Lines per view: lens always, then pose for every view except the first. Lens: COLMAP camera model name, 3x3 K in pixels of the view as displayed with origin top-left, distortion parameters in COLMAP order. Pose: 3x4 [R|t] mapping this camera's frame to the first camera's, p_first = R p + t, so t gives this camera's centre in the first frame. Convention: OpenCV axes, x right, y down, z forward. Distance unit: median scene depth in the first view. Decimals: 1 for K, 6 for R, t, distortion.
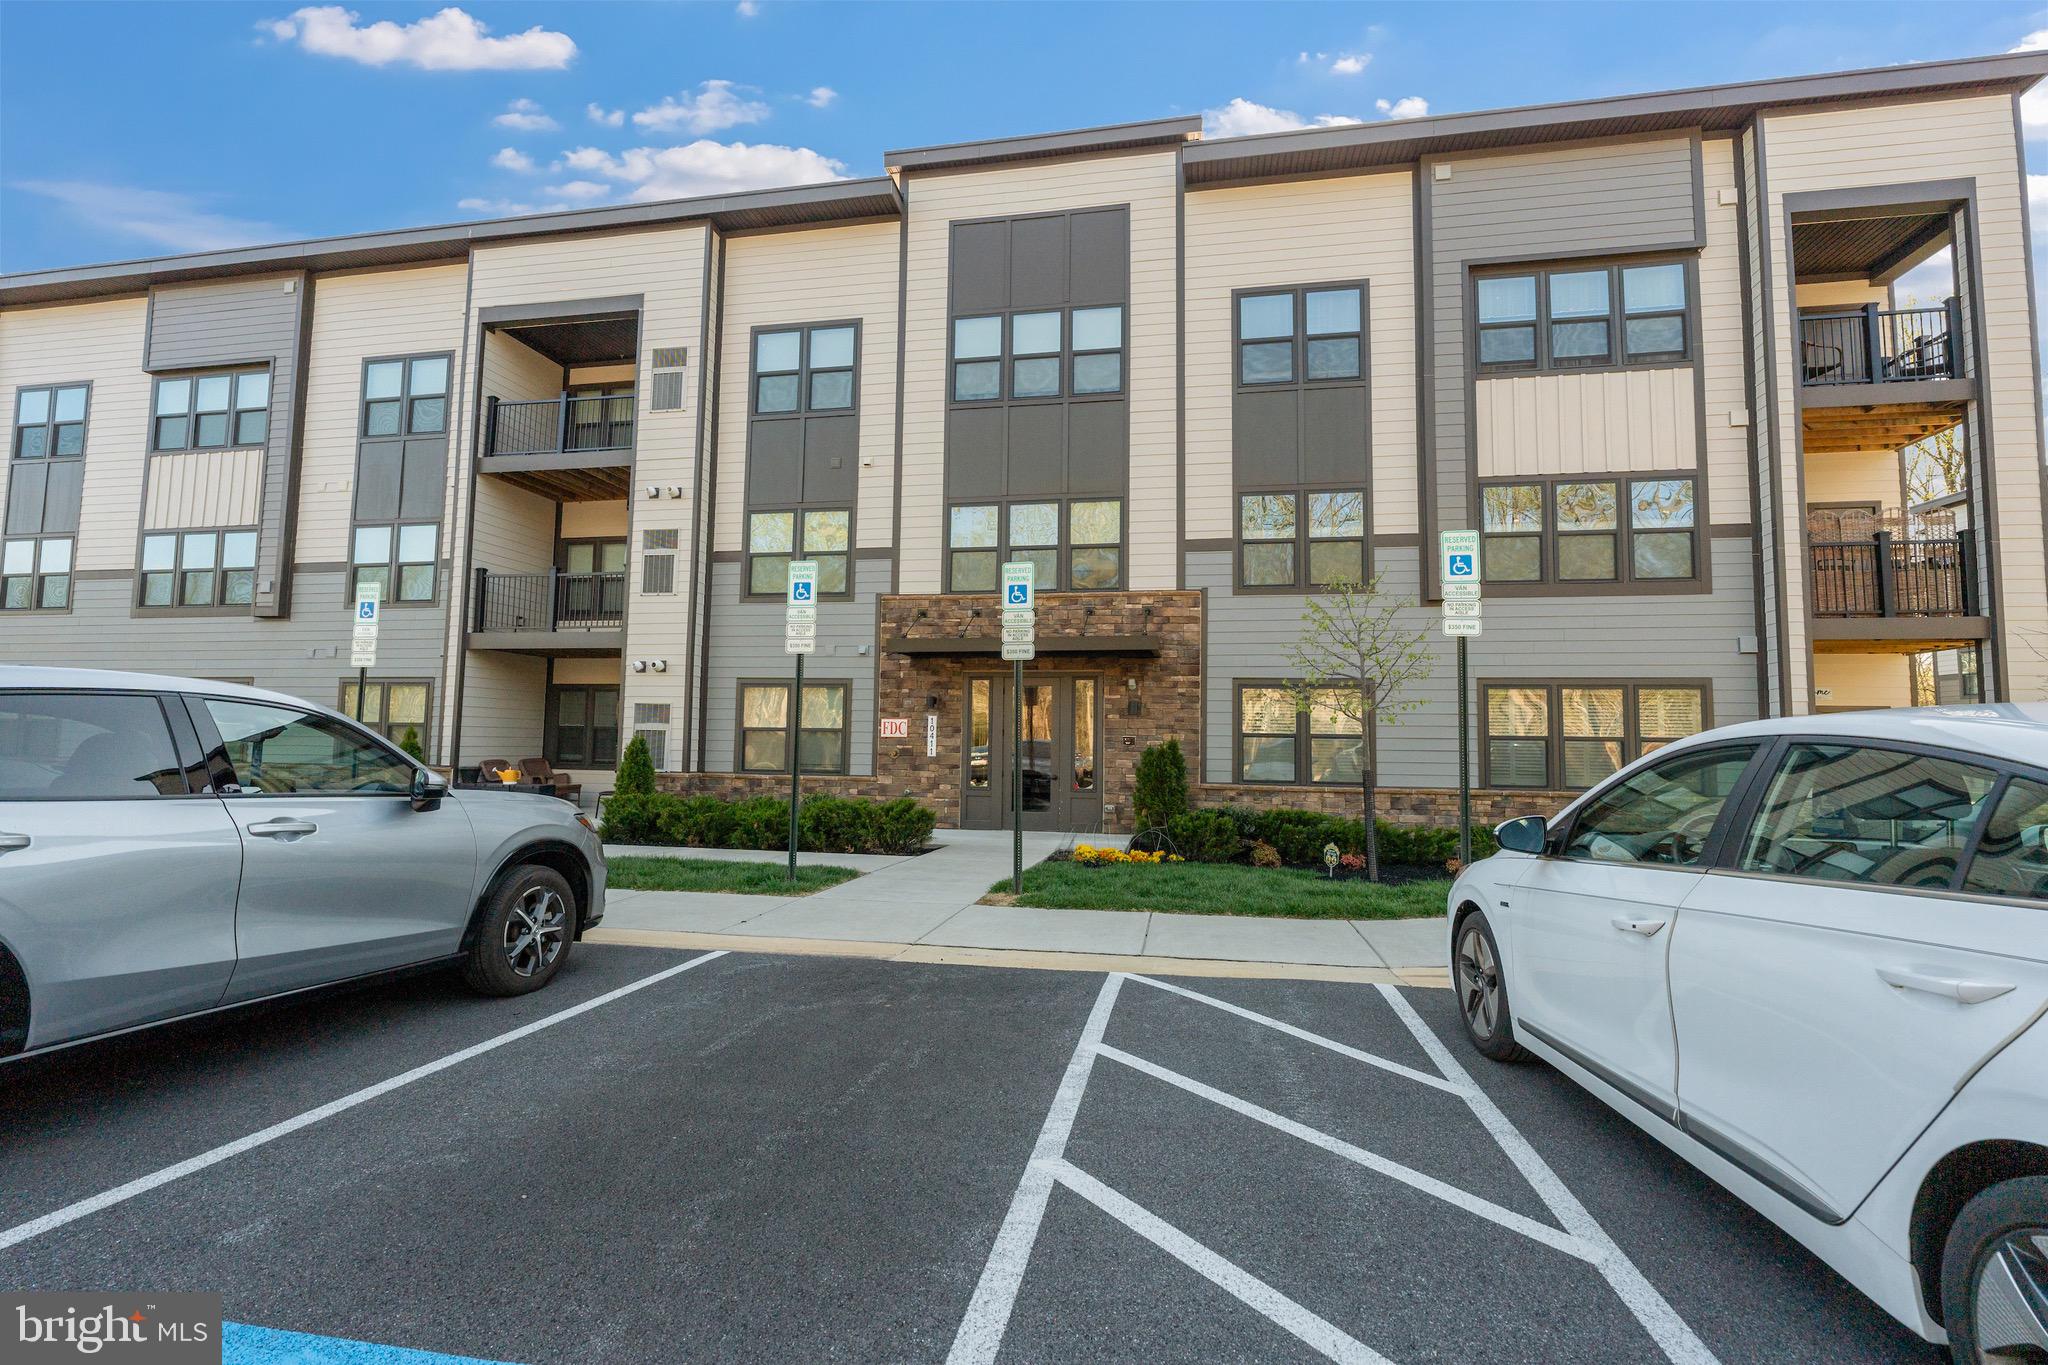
lens RADIAL K [[912.9, 0, 1015.8], [0, 912.9, 677.9], [0, 0, 1]] dist [-0.005779, -0.000141]
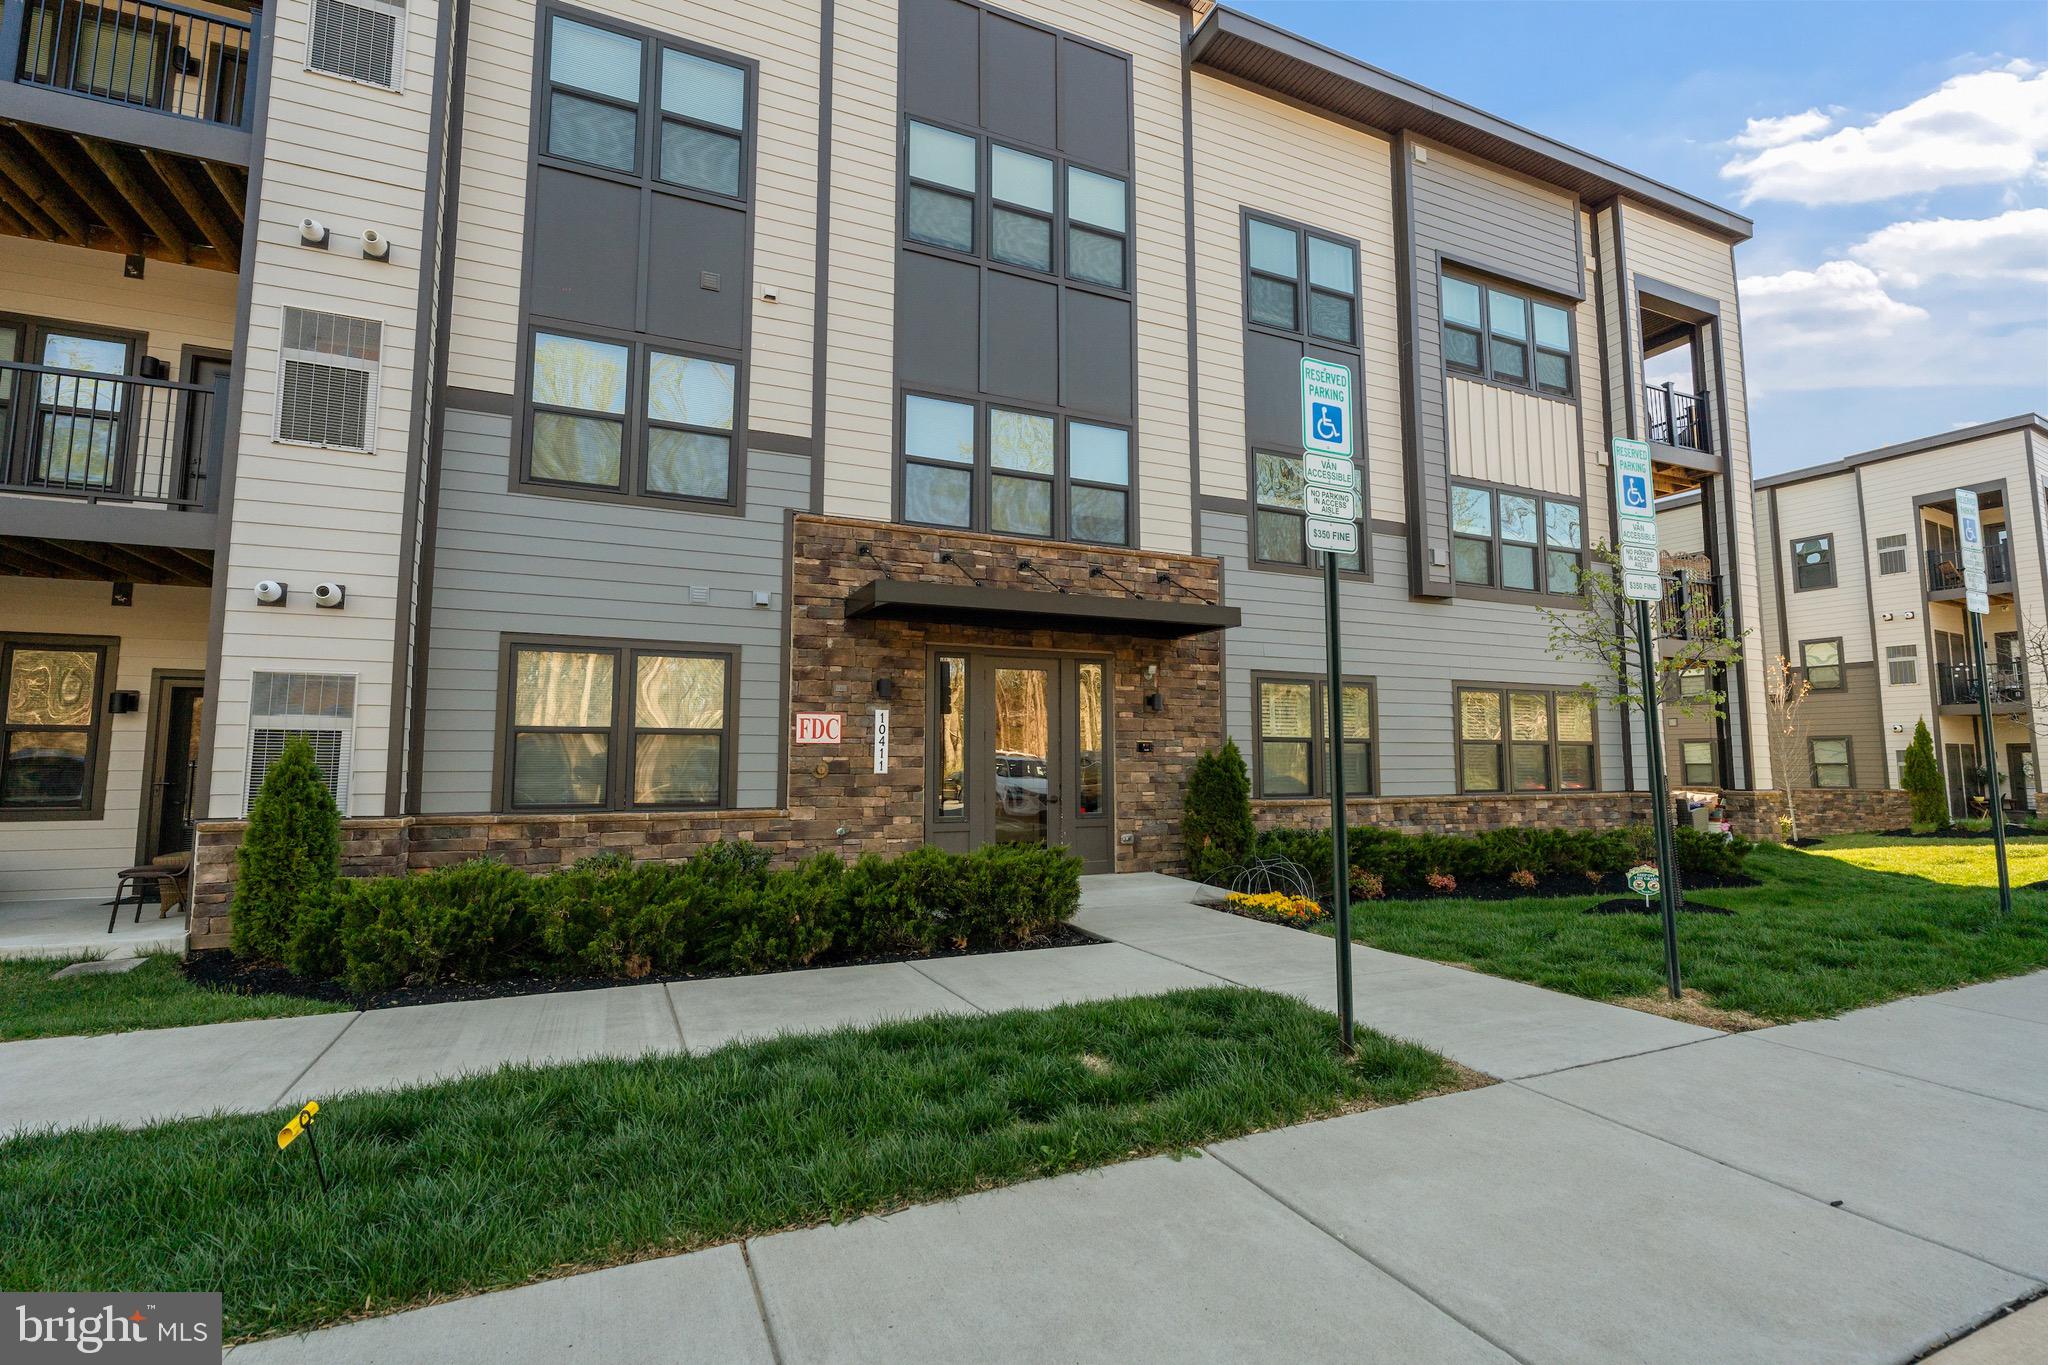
lens RADIAL K [[927.9, 0, 1023.9], [0, 927.9, 672.3], [0, 0, 1]] dist [-0.005015, 0.001412]
pose [[0.816963, 0.041308, 0.575209, -0.384191], [-0.032154, 0.999143, -0.026084, 0.028944], [-0.575794, 0.002815, 0.817590, 0.410441]]
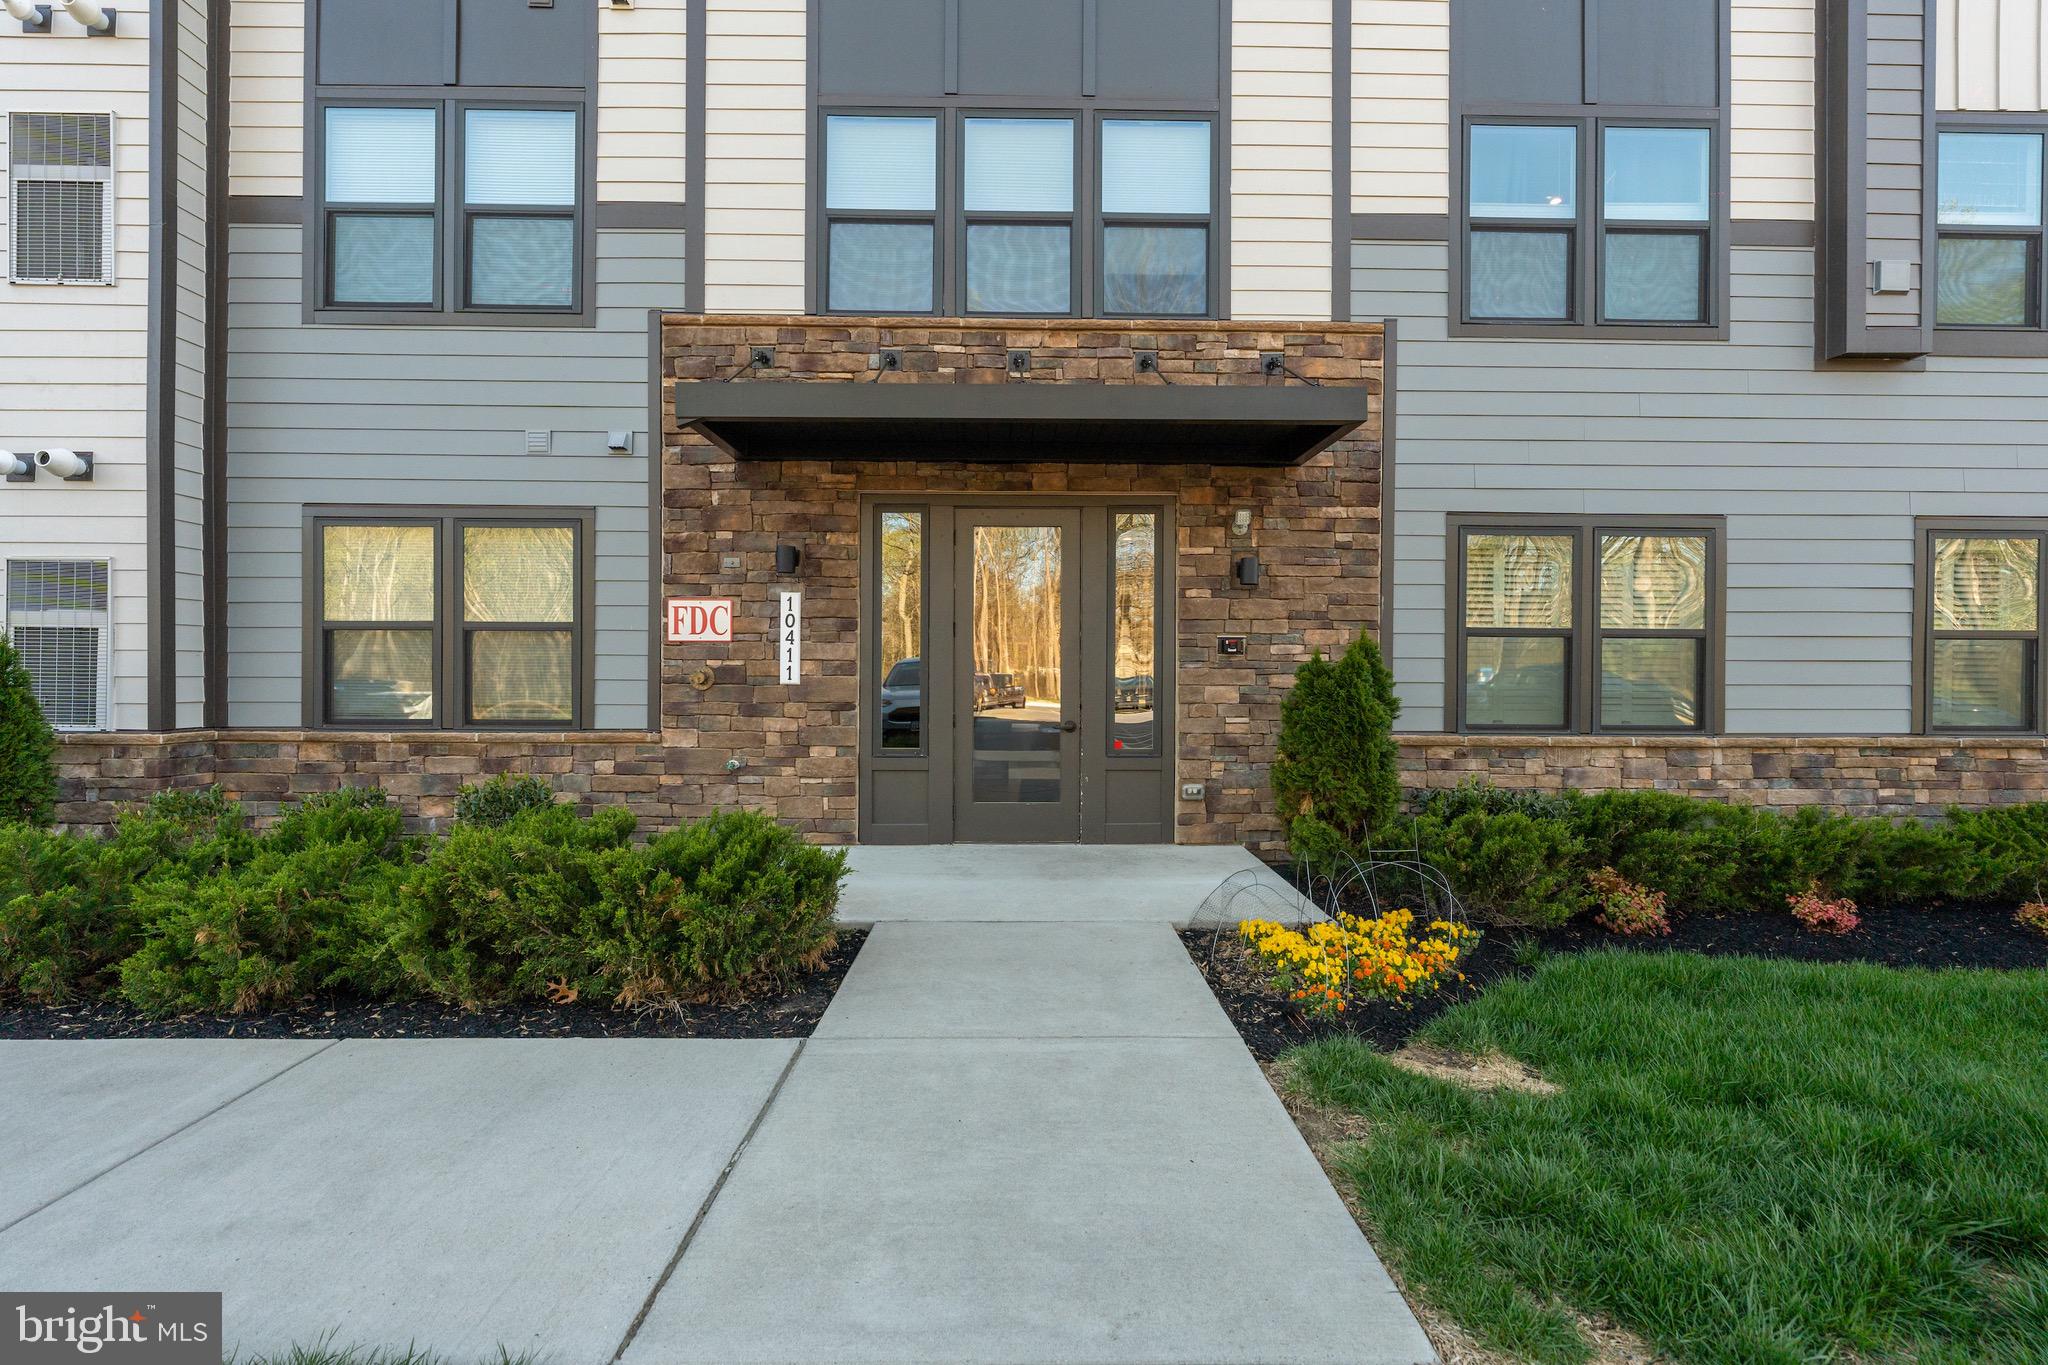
lens RADIAL K [[927.9, 0, 1023.9], [0, 927.9, 672.3], [0, 0, 1]] dist [-0.005015, 0.001412]
pose [[0.977446, -0.010645, 0.210918, -0.075882], [-0.006460, 0.996754, 0.080242, 0.043219], [-0.211088, -0.079795, 0.974205, 0.535605]]
